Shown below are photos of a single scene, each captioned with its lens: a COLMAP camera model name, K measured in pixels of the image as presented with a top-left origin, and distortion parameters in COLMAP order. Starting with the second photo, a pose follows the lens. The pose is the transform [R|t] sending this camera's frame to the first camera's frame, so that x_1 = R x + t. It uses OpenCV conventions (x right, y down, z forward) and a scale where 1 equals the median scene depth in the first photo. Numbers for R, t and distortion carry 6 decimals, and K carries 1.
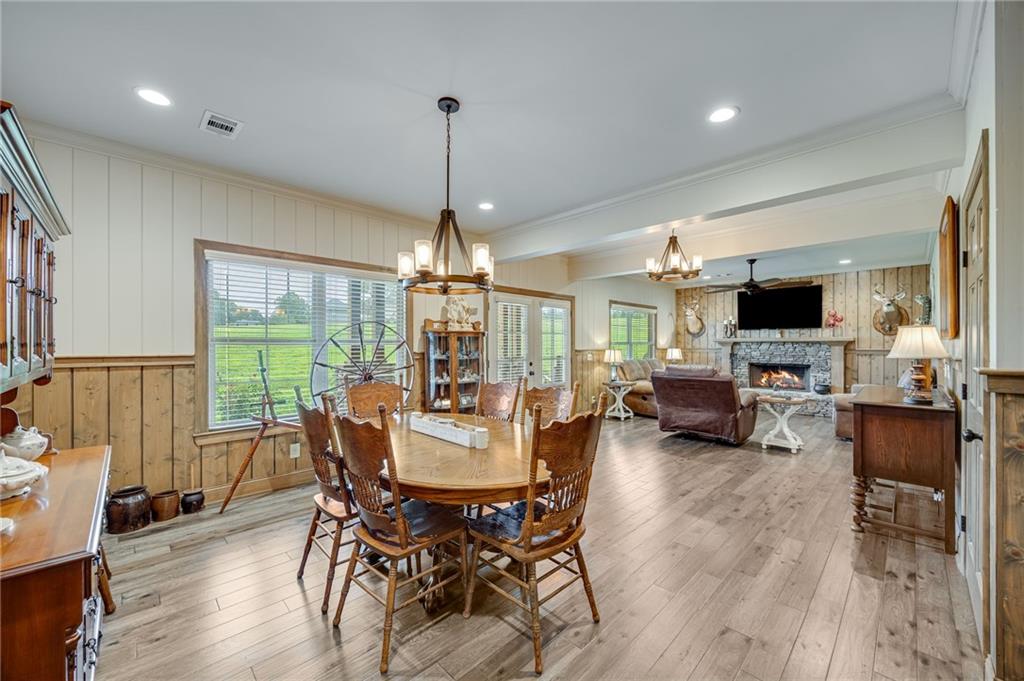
lens RADIAL K [[396.1, 0, 515.4], [0, 396.1, 338.9], [0, 0, 1]] dist [-0.000617, -0.000036]
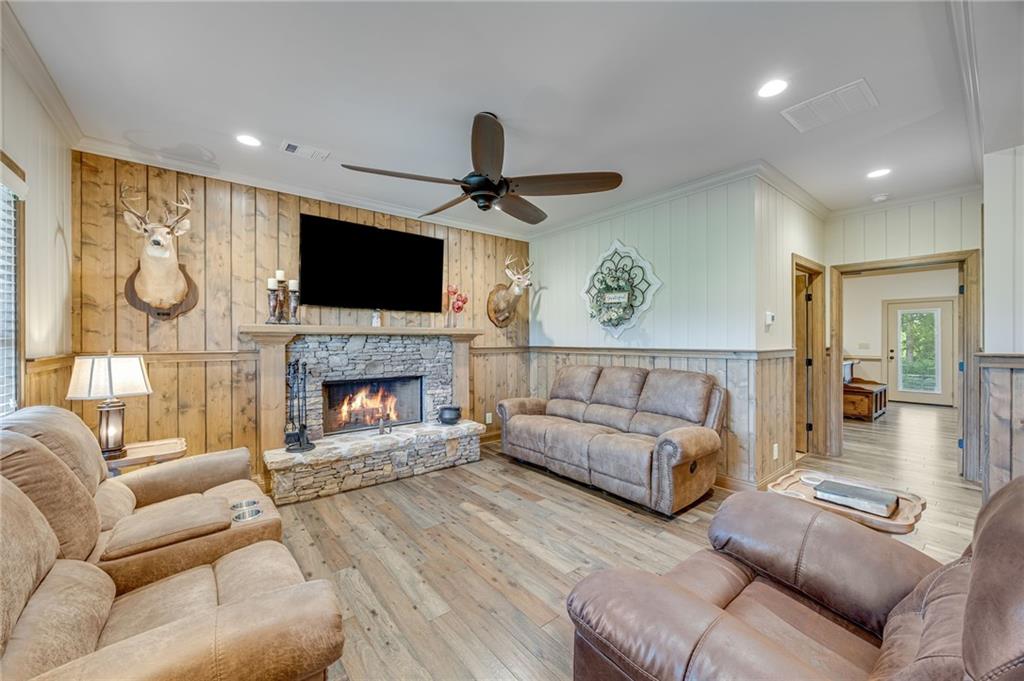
lens RADIAL K [[396.1, 0, 515.4], [0, 396.1, 338.9], [0, 0, 1]] dist [-0.000617, -0.000036]
pose [[0.102816, -0.000681, 0.994700, 0.192135], [-0.012913, 0.999915, 0.002019, 0.009862], [-0.994617, -0.013052, 0.102798, 0.825058]]
